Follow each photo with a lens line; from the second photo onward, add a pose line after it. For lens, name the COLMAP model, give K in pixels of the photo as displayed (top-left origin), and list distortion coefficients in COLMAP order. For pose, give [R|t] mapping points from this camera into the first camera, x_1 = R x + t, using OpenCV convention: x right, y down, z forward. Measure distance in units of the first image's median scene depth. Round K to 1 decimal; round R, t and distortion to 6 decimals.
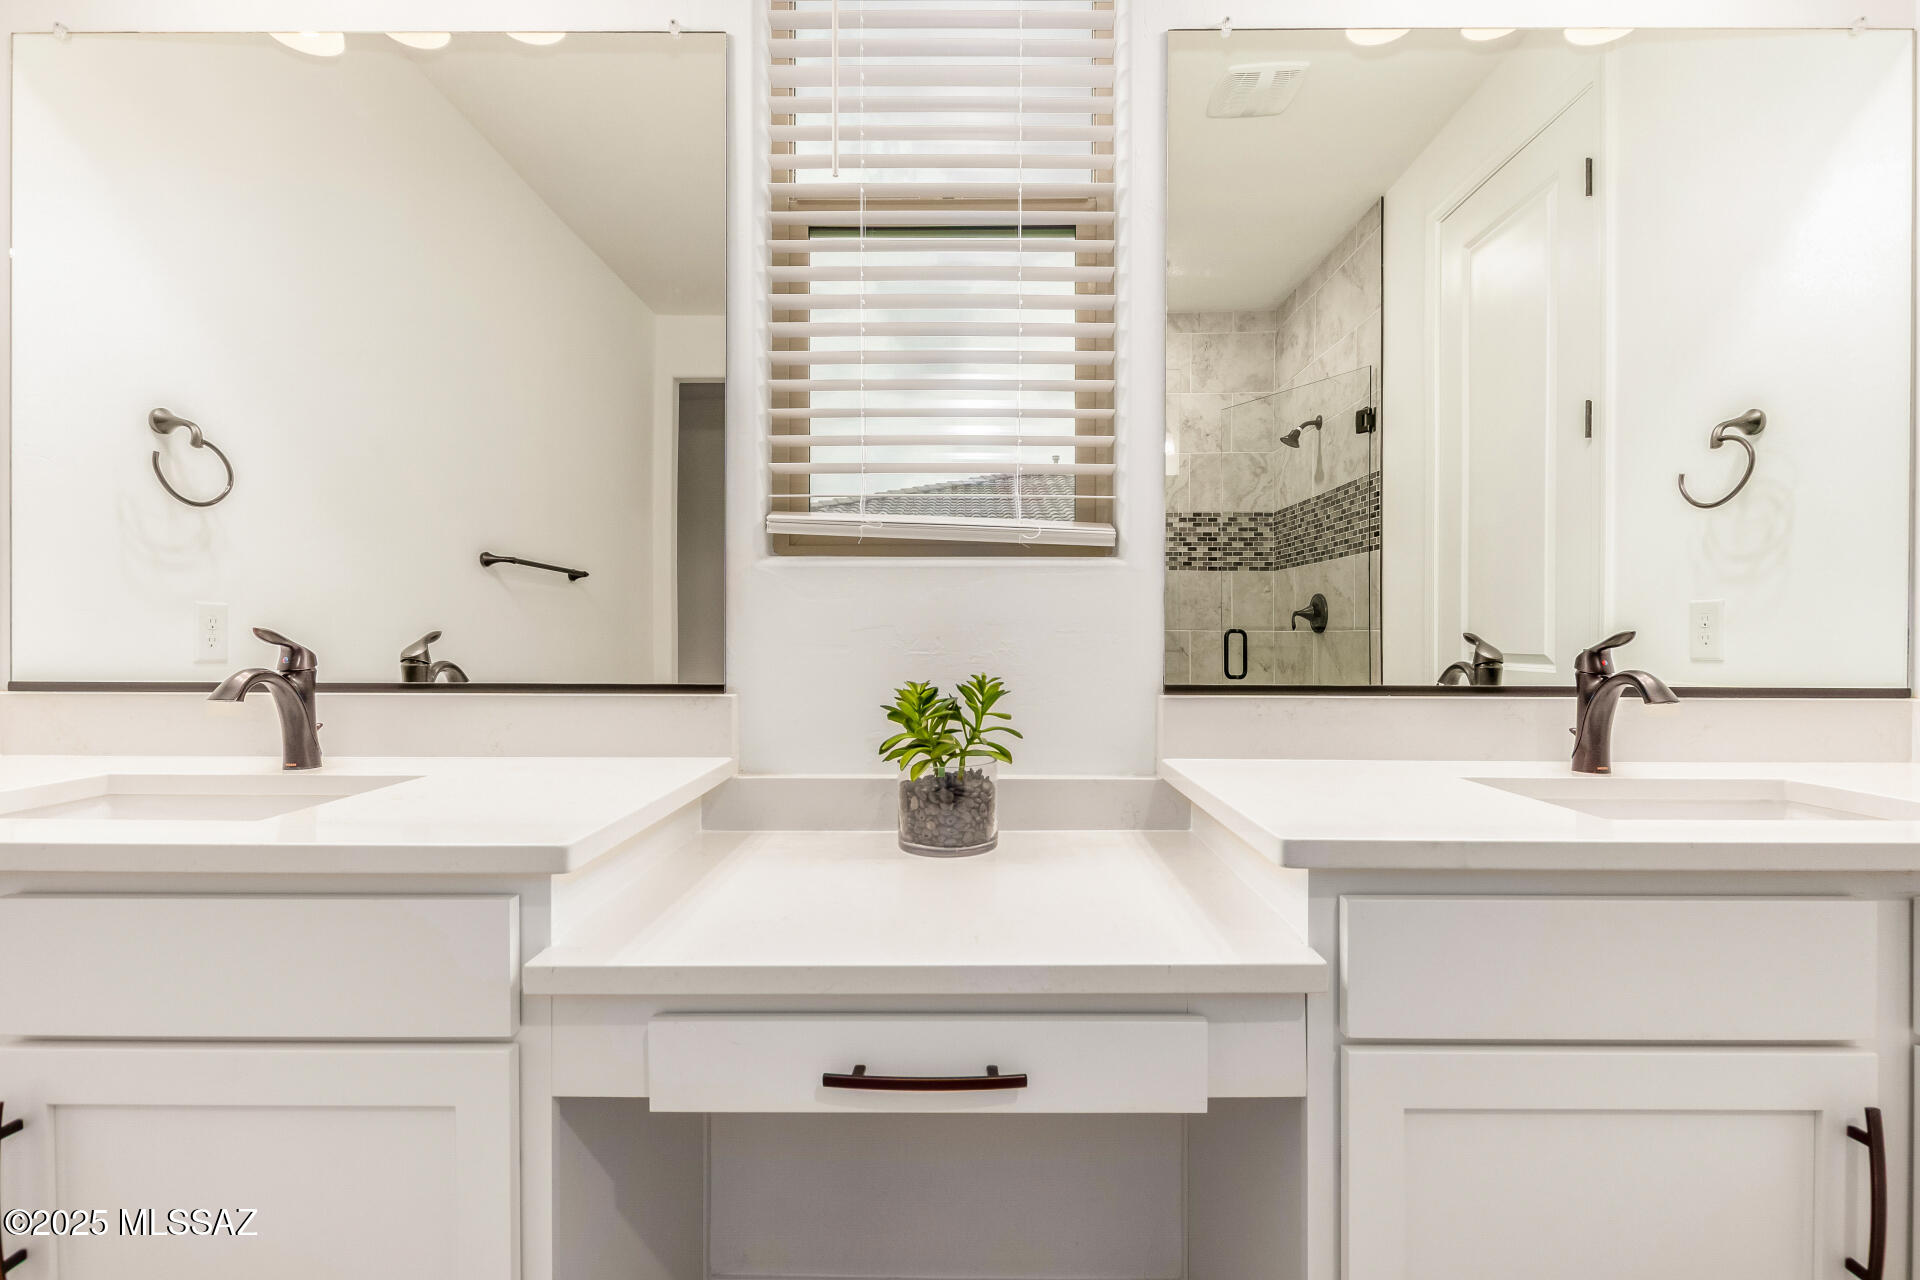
lens RADIAL K [[894.1, 0, 964.9], [0, 894.1, 645.5], [0, 0, 1]] dist [-0.025829, 0.013543]
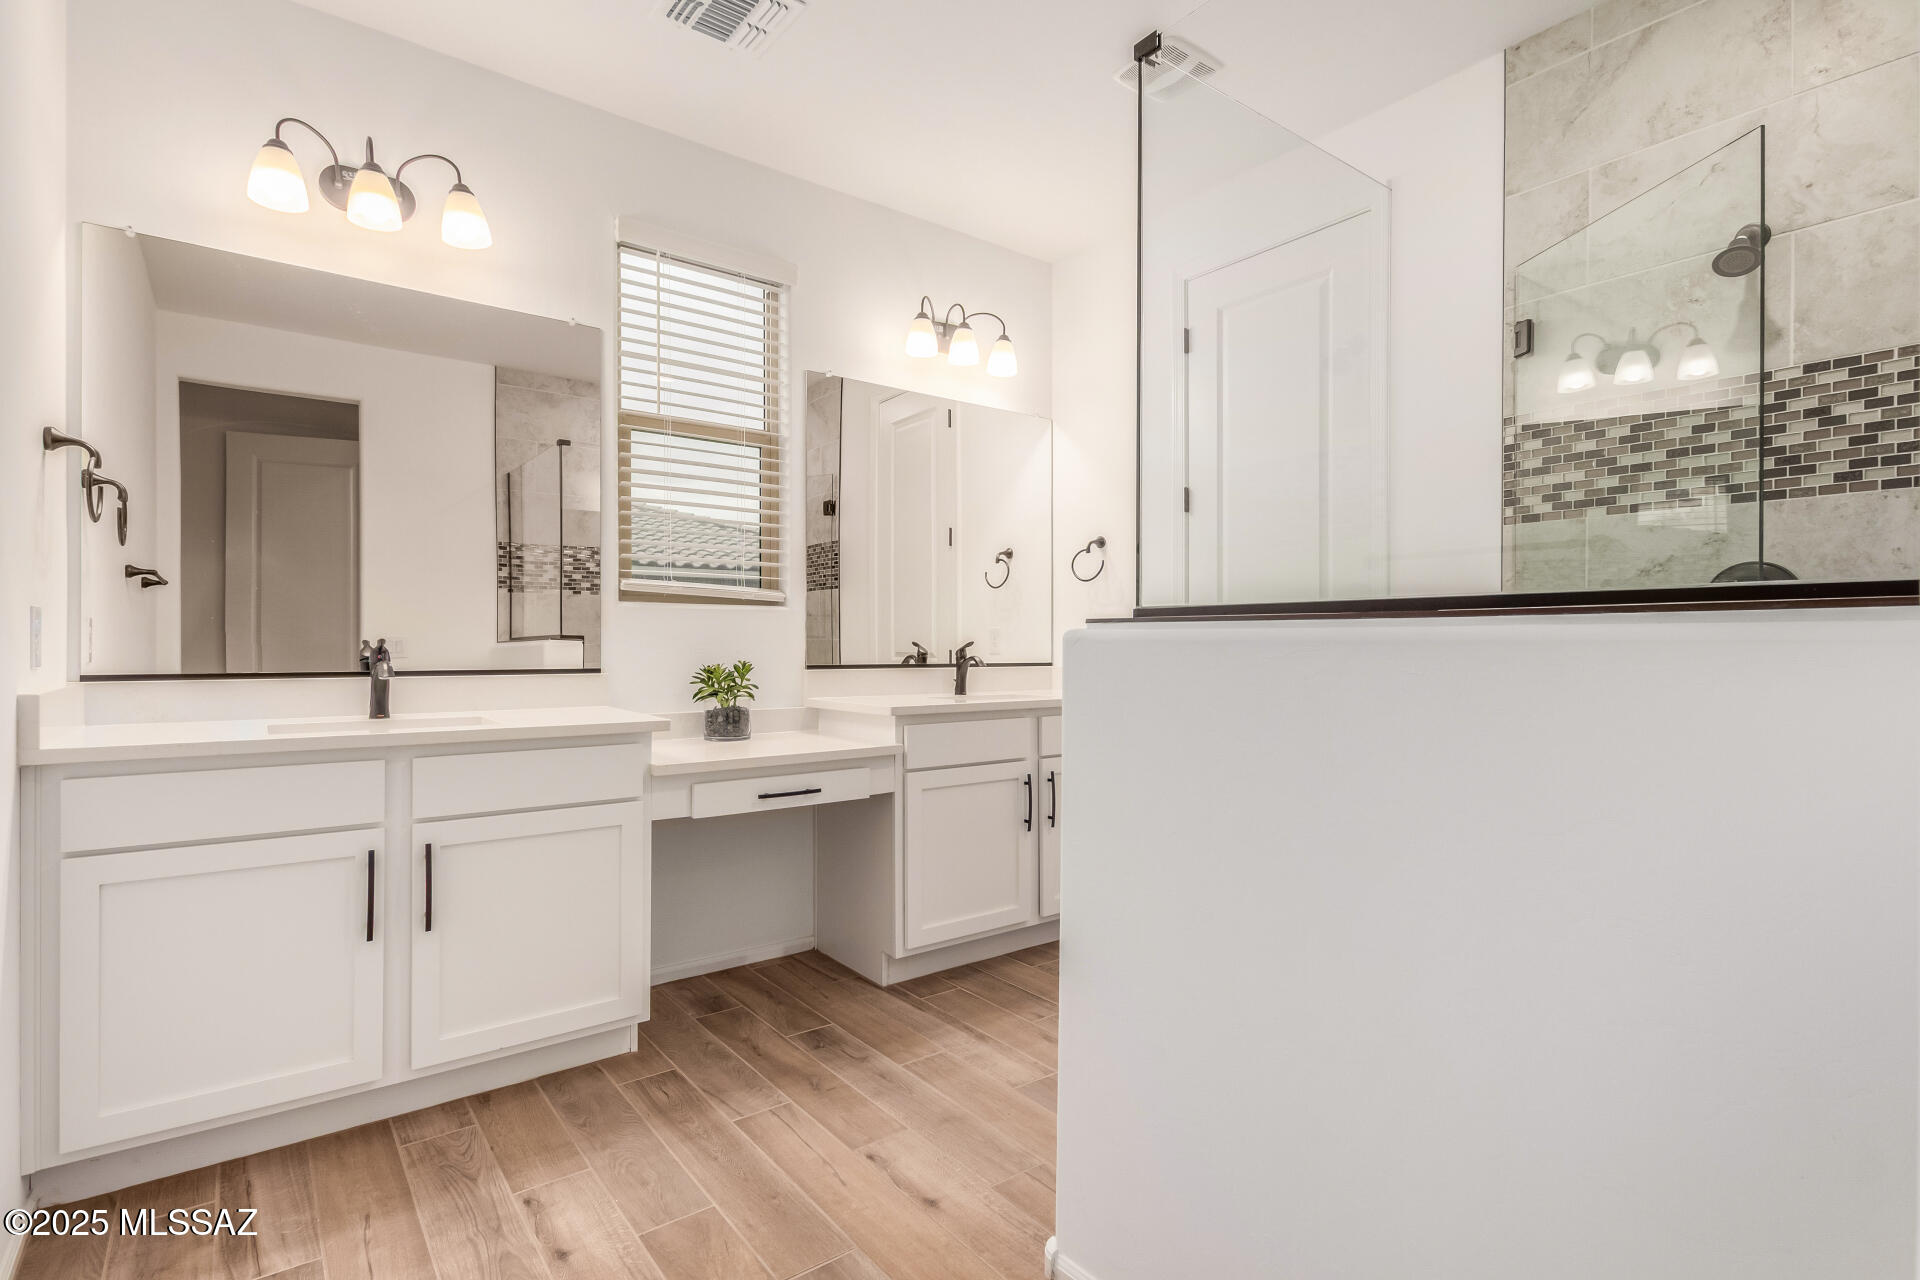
lens RADIAL K [[894.1, 0, 964.9], [0, 894.1, 645.5], [0, 0, 1]] dist [-0.025829, 0.013543]
pose [[0.788683, -0.001248, 0.614799, -0.858965], [0.004021, 0.999987, -0.003128, 0.003307], [-0.614787, 0.004939, 0.788677, -1.037325]]
